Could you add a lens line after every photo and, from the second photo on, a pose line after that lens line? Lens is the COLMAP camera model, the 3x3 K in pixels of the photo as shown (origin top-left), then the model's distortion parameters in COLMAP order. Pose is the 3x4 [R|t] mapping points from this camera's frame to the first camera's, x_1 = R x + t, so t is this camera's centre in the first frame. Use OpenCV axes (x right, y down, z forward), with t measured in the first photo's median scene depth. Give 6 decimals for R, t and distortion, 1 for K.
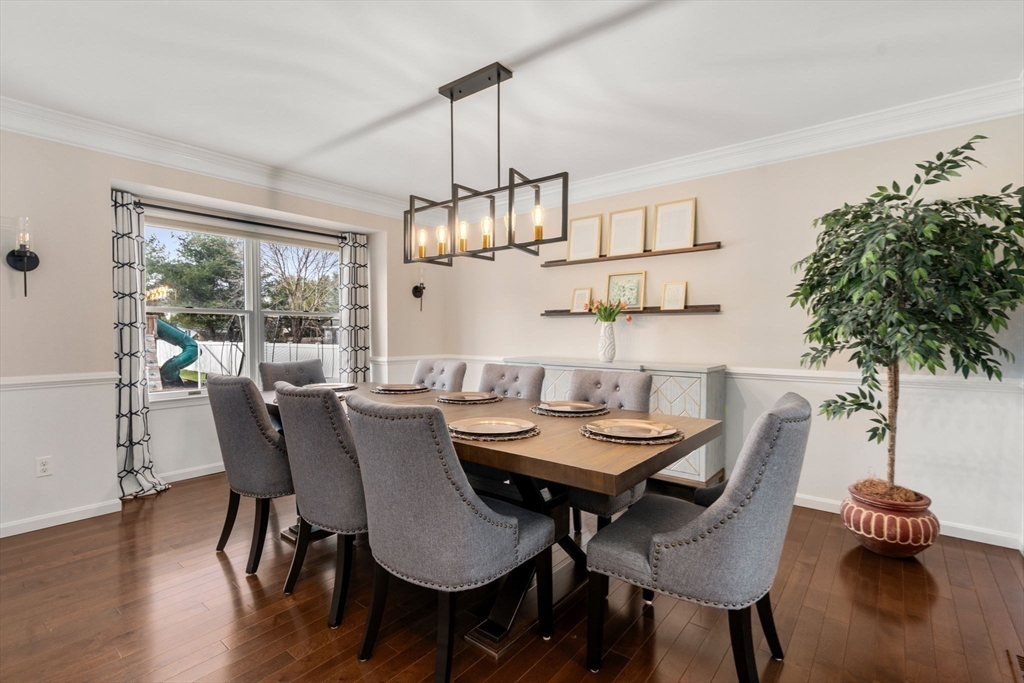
lens RADIAL K [[483.1, 0, 504.7], [0, 483.1, 341.5], [0, 0, 1]] dist [0.002874, 0.000157]
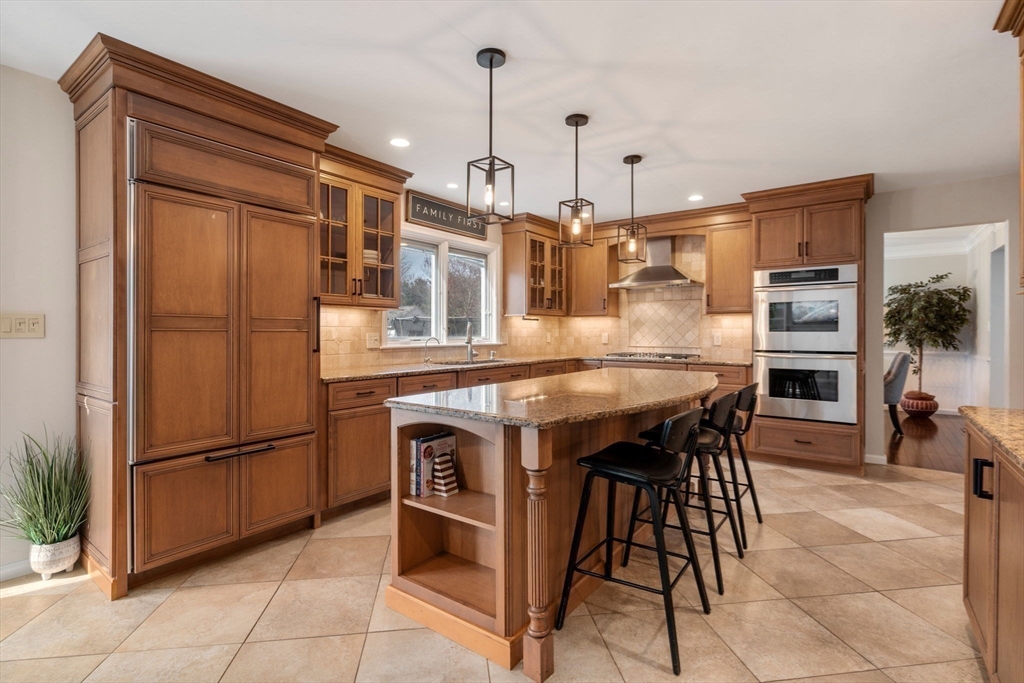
lens RADIAL K [[483.1, 0, 512.3], [0, 483.1, 332.8], [0, 0, 1]] dist [0.002874, 0.000157]
pose [[0.999333, 0.003146, 0.036390, -1.664698], [-0.002339, 0.999750, -0.022217, 0.037877], [-0.036451, 0.022117, 0.999091, -1.712416]]
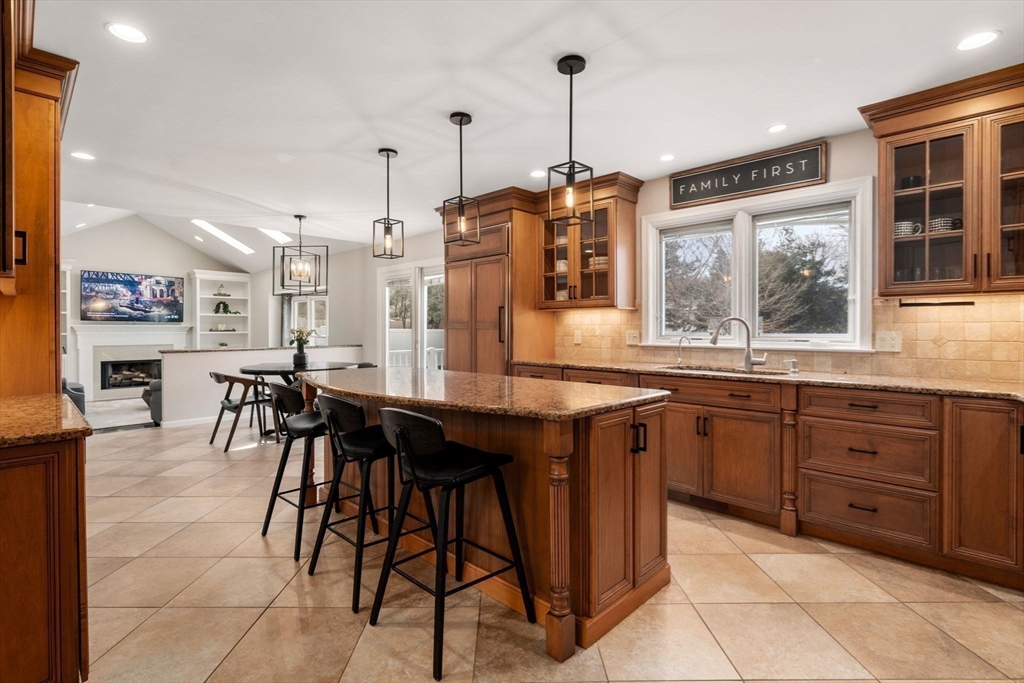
lens RADIAL K [[483.1, 0, 507.7], [0, 483.1, 334.3], [0, 0, 1]] dist [0.002874, 0.000157]
pose [[-0.106319, 0.011590, -0.994264, 3.487728], [-0.027772, 0.999507, 0.014621, -0.089537], [0.993944, 0.029167, -0.105945, 3.592181]]
